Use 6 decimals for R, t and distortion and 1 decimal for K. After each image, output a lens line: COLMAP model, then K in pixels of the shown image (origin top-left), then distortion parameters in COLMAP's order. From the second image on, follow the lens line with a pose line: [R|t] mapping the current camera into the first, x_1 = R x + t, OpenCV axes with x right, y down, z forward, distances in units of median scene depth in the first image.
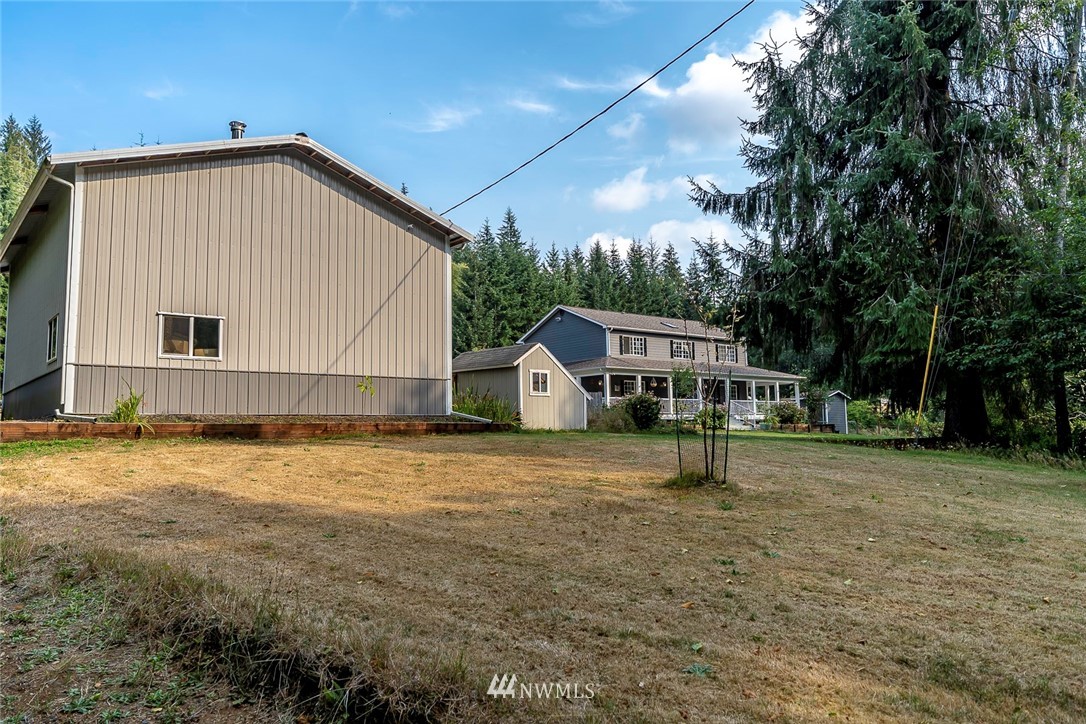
lens RADIAL K [[749.3, 0, 543.0], [0, 749.3, 362.0], [0, 0, 1]] dist [-0.000874, -0.000246]
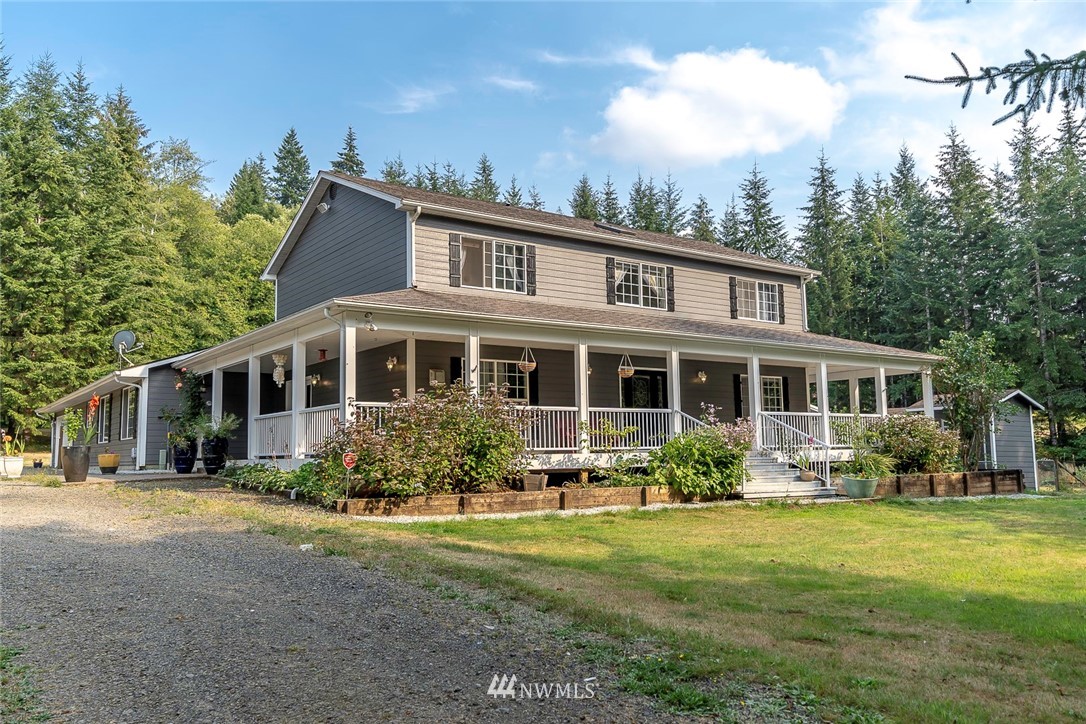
lens RADIAL K [[853.5, 0, 543.0], [0, 853.5, 362.0], [0, 0, 1]] dist [0.003717, 0.001149]
pose [[0.999224, -0.003147, -0.039259, 0.144529], [0.002690, 0.999928, -0.011680, 0.028137], [0.039293, 0.011565, 0.999161, 0.521466]]
